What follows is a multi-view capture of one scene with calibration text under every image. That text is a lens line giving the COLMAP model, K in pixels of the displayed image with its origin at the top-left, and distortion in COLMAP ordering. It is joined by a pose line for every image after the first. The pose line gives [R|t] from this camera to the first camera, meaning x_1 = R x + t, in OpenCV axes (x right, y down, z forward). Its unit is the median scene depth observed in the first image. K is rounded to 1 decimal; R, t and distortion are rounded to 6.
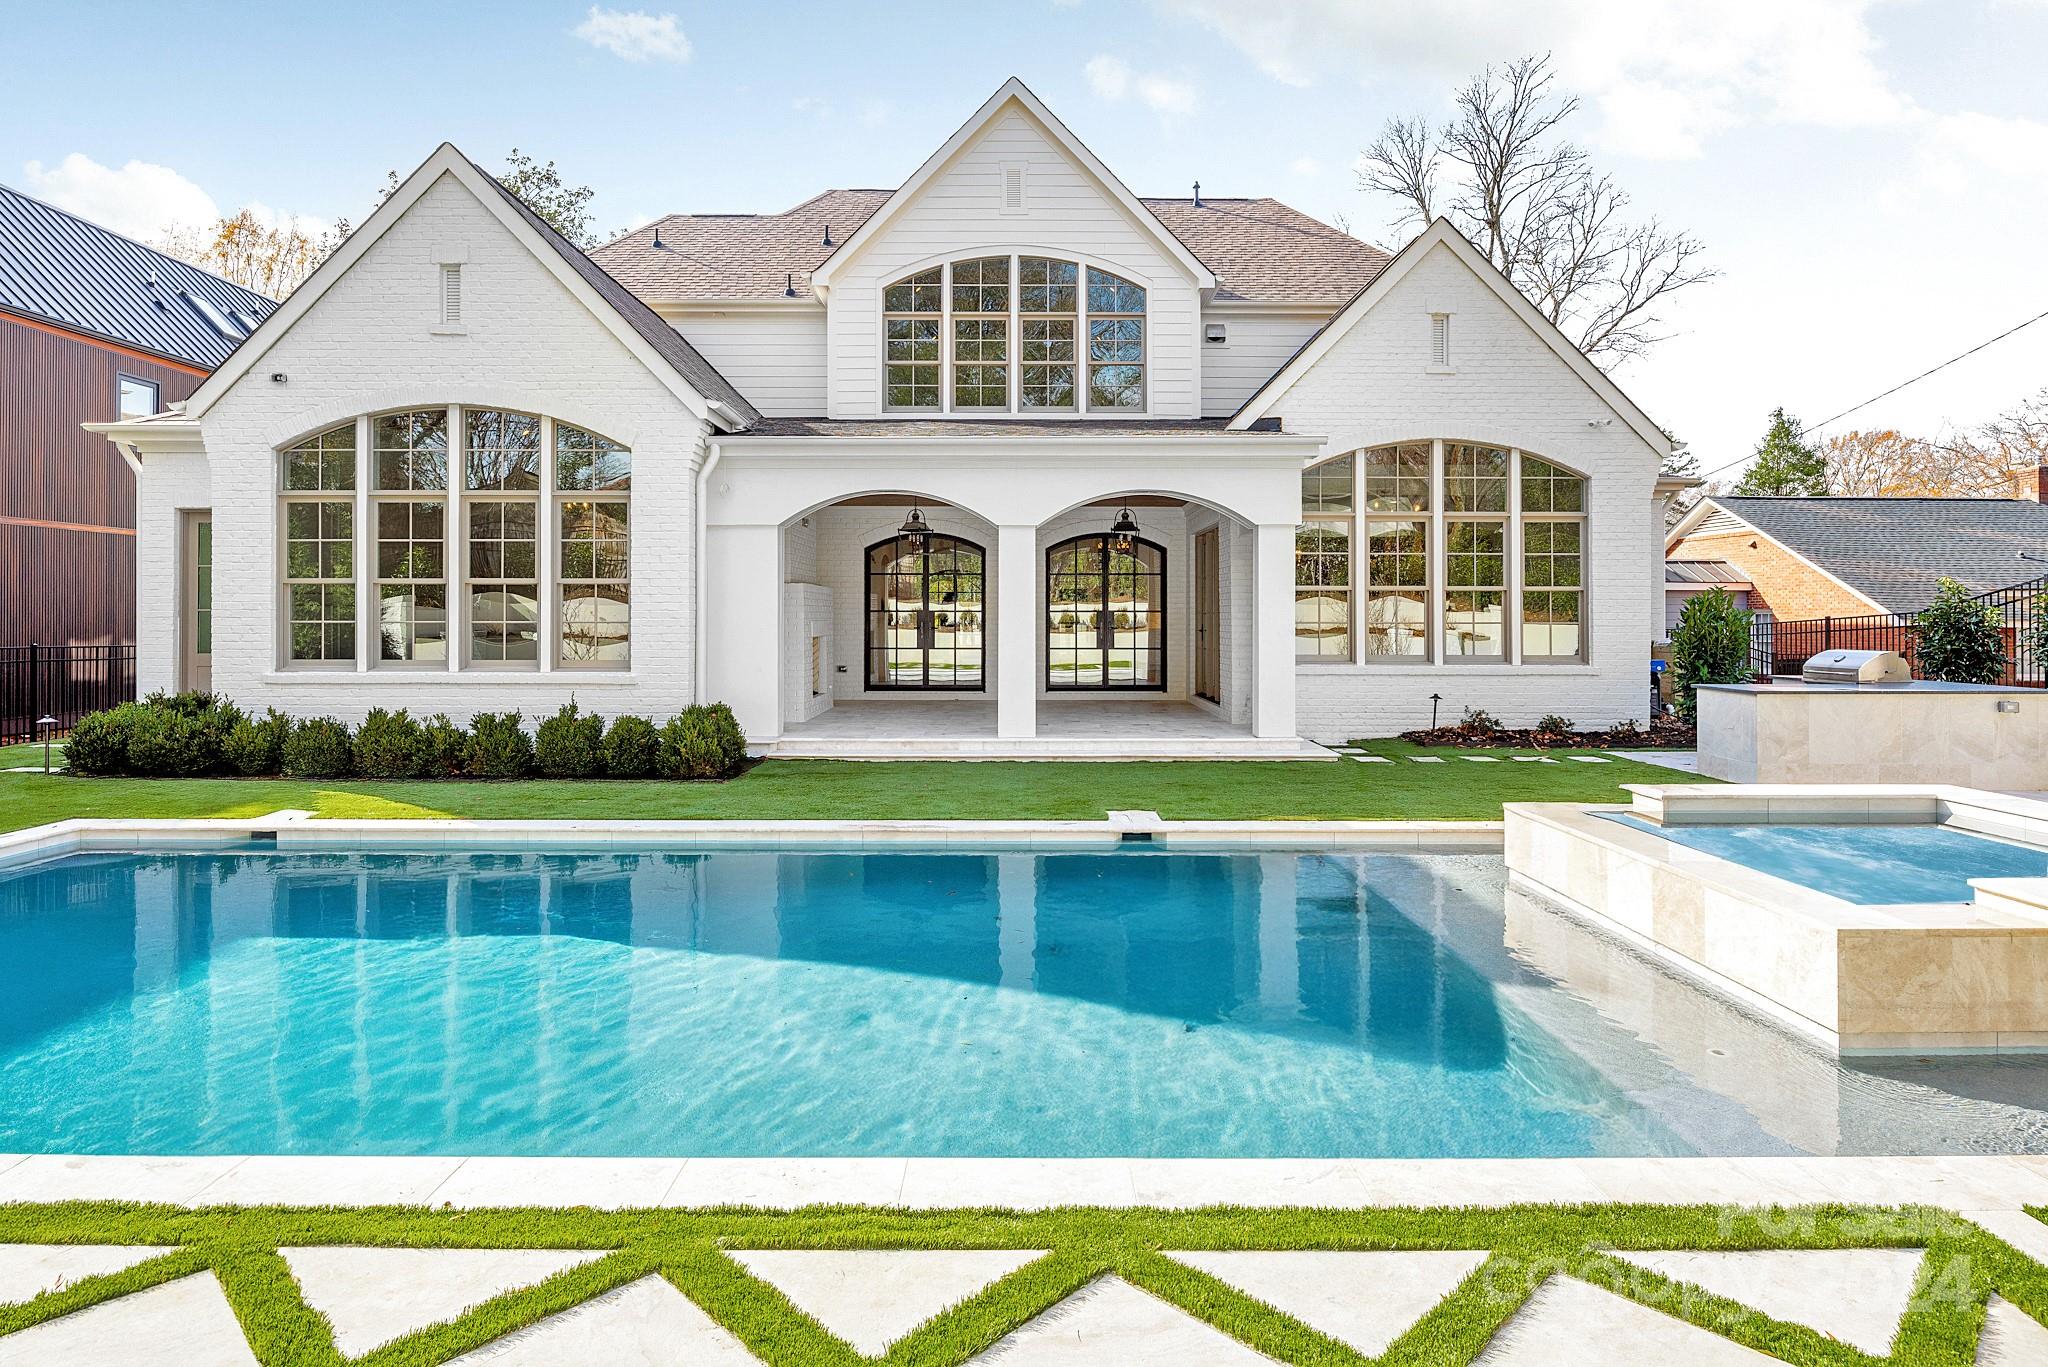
lens RADIAL K [[1132.8, 0, 1038.0], [0, 1132.8, 603.5], [0, 0, 1]] dist [-0.007439, -0.001385]
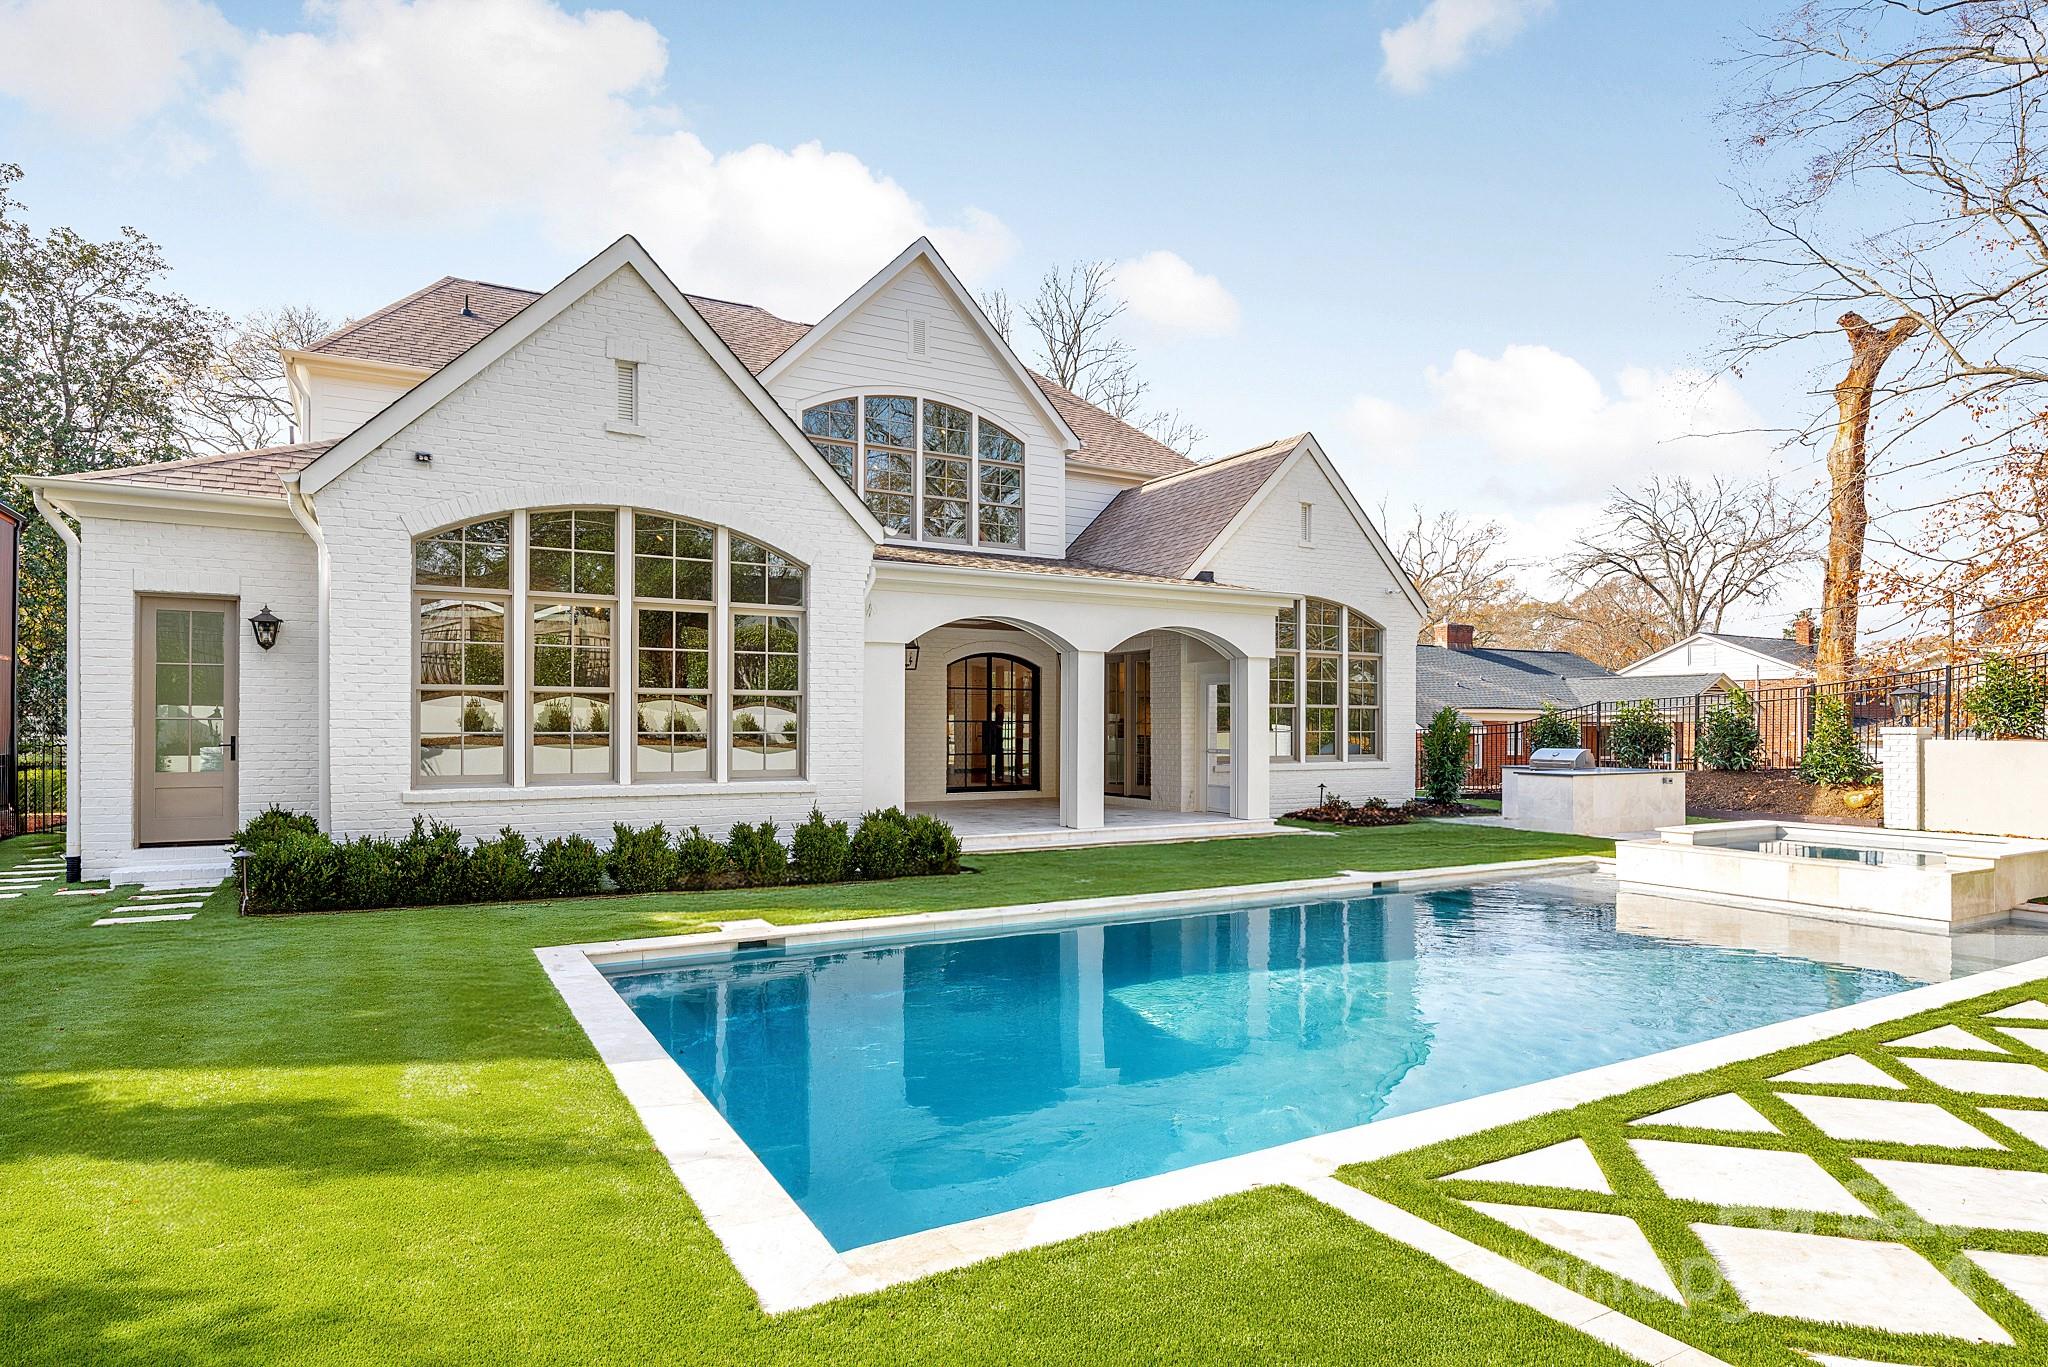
lens RADIAL K [[1132.8, 0, 1012.0], [0, 1132.8, 694.9], [0, 0, 1]] dist [-0.007439, -0.001385]
pose [[0.867245, 0.014271, 0.497677, -0.659967], [-0.008573, 0.999869, -0.013731, -0.005190], [-0.497808, 0.007642, 0.867254, 0.000873]]
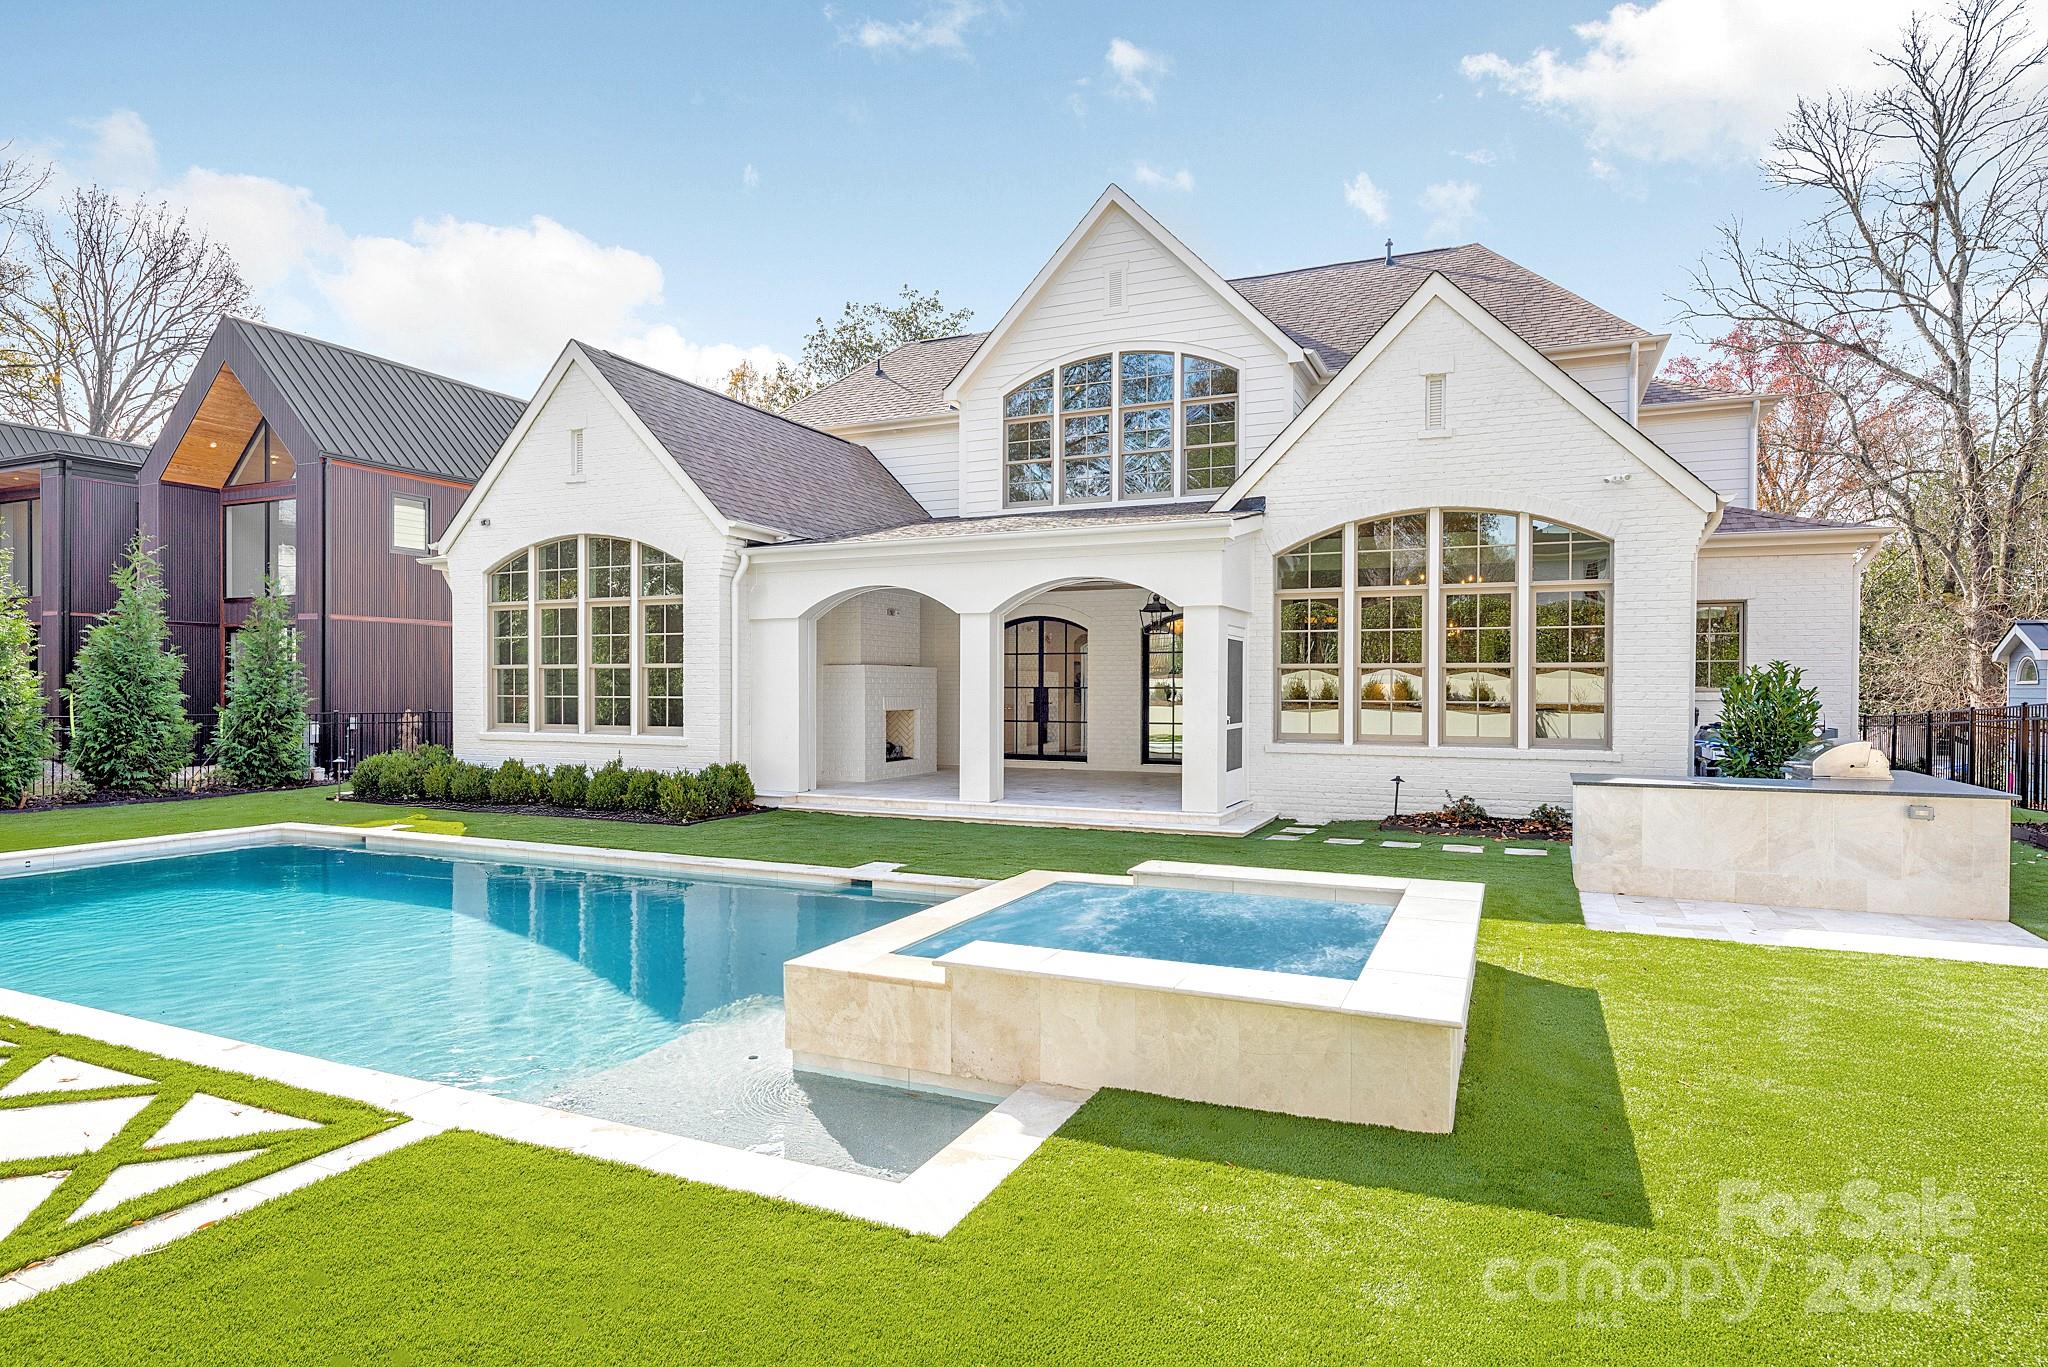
lens RADIAL K [[1132.8, 0, 1040.6], [0, 1132.8, 687.7], [0, 0, 1]] dist [-0.007439, -0.001385]
pose [[0.911389, 0.001183, -0.411543, 0.474868], [0.002532, 0.999961, 0.008482, -0.004411], [0.411537, -0.008773, 0.911351, 0.005316]]
